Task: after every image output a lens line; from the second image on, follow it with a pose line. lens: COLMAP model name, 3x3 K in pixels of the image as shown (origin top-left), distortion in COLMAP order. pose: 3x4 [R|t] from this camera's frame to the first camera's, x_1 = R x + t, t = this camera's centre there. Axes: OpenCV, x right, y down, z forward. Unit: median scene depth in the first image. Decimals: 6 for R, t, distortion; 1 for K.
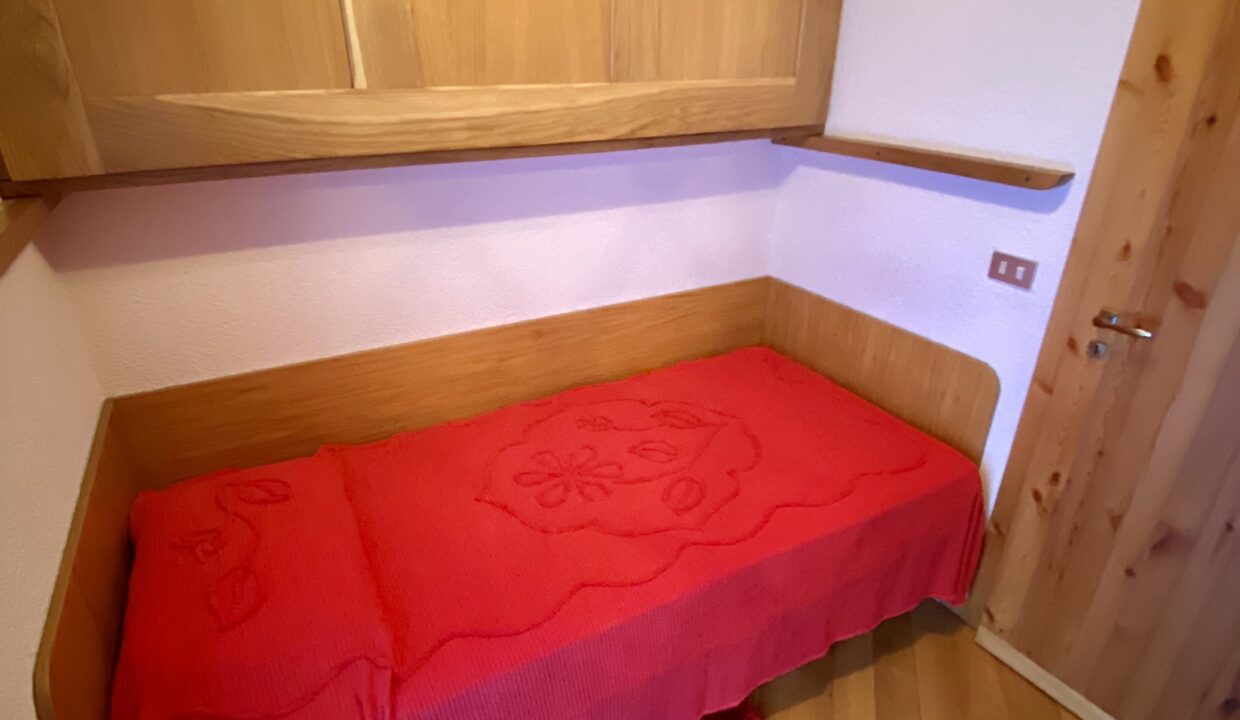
lens RADIAL K [[667.7, 0, 621.8], [0, 667.7, 357.1], [0, 0, 1]] dist [0.076284, -0.077729]
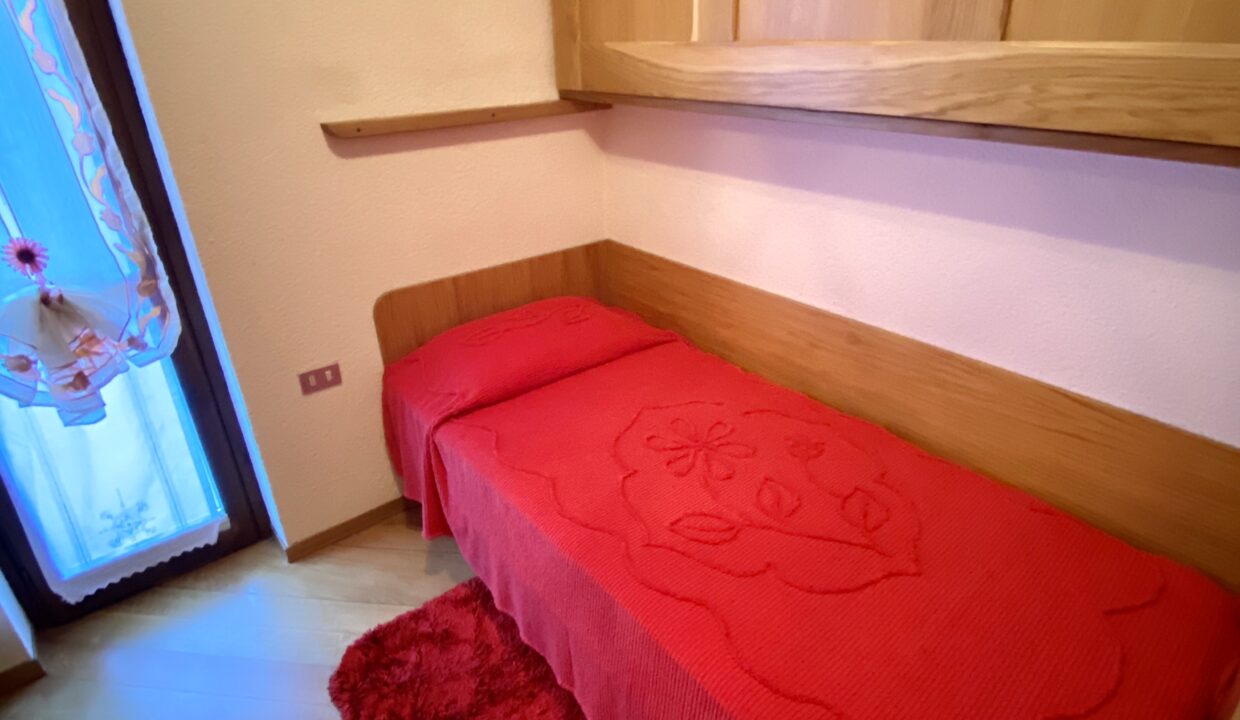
lens RADIAL K [[667.7, 0, 621.8], [0, 667.7, 357.1], [0, 0, 1]] dist [0.076284, -0.077729]
pose [[0.181855, 0.423758, -0.887332, 0.737057], [-0.403677, 0.855007, 0.325589, -0.216008], [0.896646, 0.298985, 0.326549, 0.556501]]
